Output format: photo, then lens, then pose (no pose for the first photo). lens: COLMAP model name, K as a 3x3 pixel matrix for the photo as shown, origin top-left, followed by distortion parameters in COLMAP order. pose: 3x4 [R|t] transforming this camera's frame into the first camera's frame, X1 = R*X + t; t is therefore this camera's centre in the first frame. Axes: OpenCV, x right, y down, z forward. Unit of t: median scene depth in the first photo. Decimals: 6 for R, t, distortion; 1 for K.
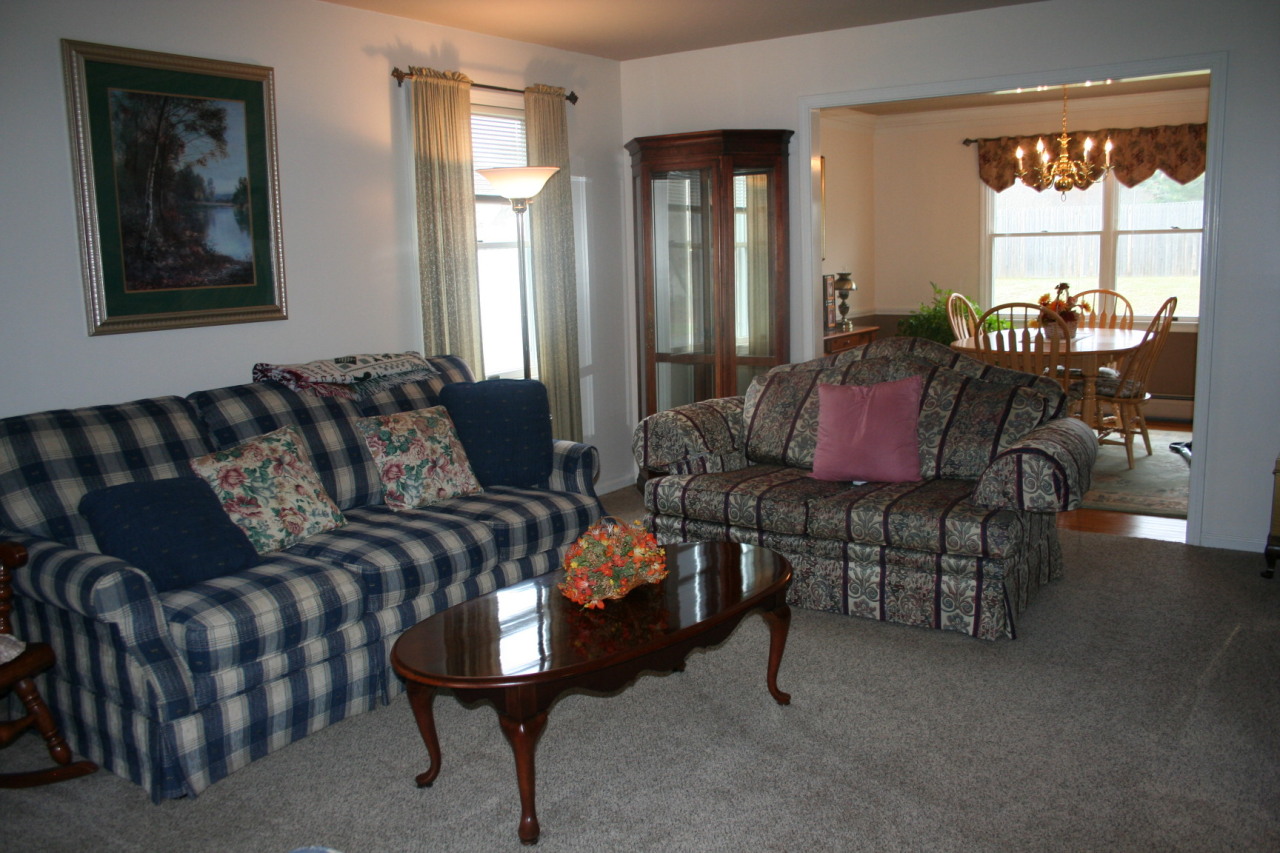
lens RADIAL K [[1059.0, 0, 635.0], [0, 1059.0, 438.9], [0, 0, 1]] dist [-0.154237, 0.125684]
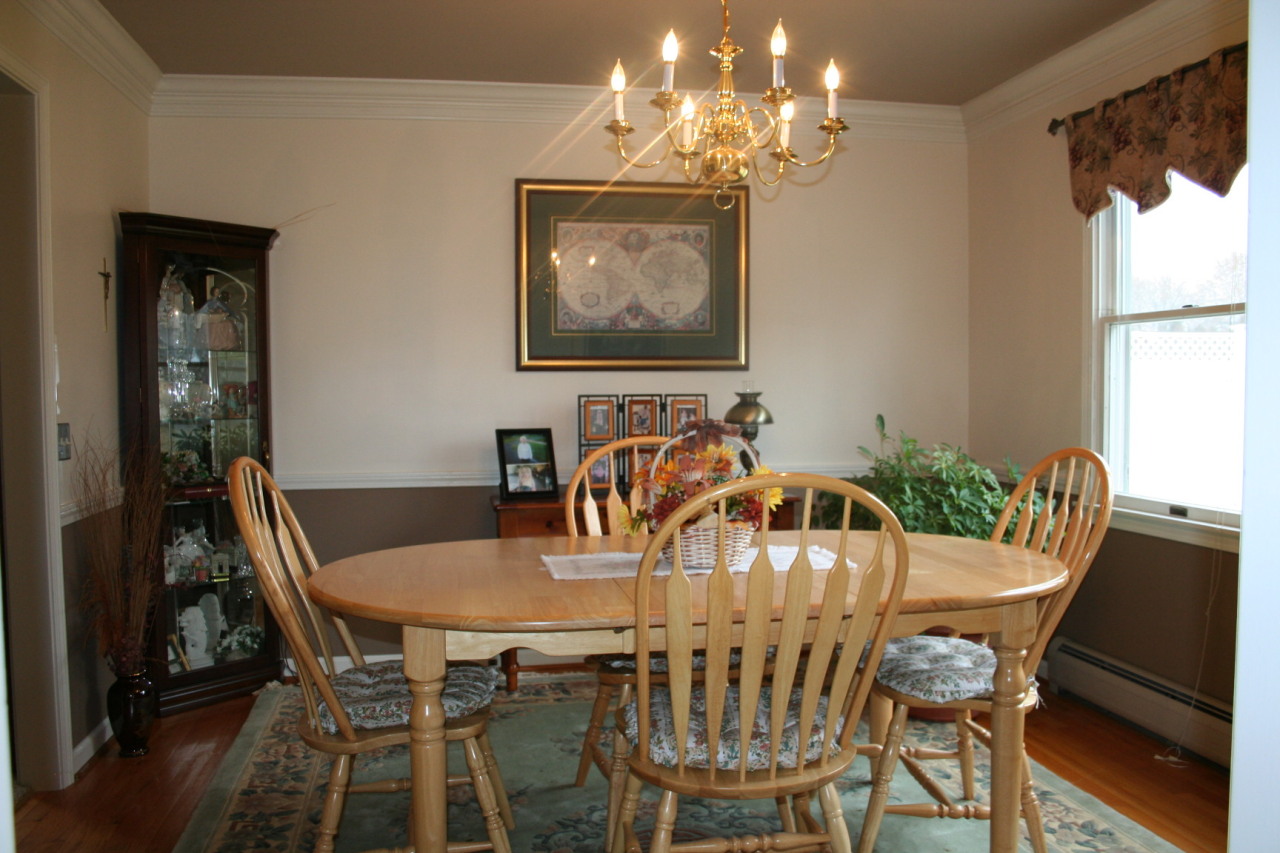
lens RADIAL K [[1059.0, 0, 635.0], [0, 1059.0, 438.9], [0, 0, 1]] dist [-0.154237, 0.125684]
pose [[0.734719, 0.058589, -0.675836, 0.557976], [-0.133527, 0.989263, -0.059400, -0.098685], [0.665100, 0.133885, 0.734654, 0.591405]]
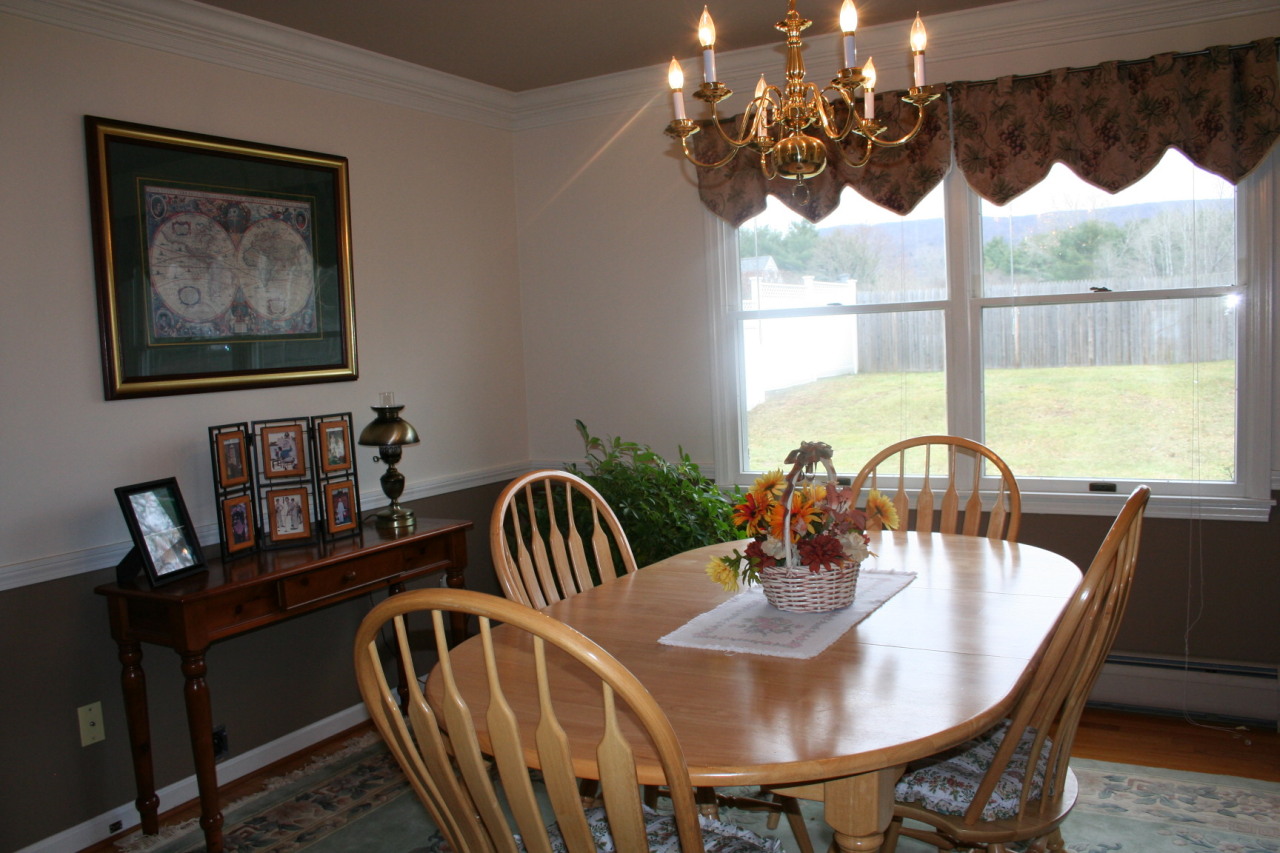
lens RADIAL K [[1059.0, 0, 635.0], [0, 1059.0, 438.9], [0, 0, 1]] dist [-0.154237, 0.125684]
pose [[0.995778, -0.021814, 0.089160, 0.280016], [0.029592, 0.995781, -0.086865, -0.106826], [-0.086889, 0.089137, 0.992222, 0.568369]]
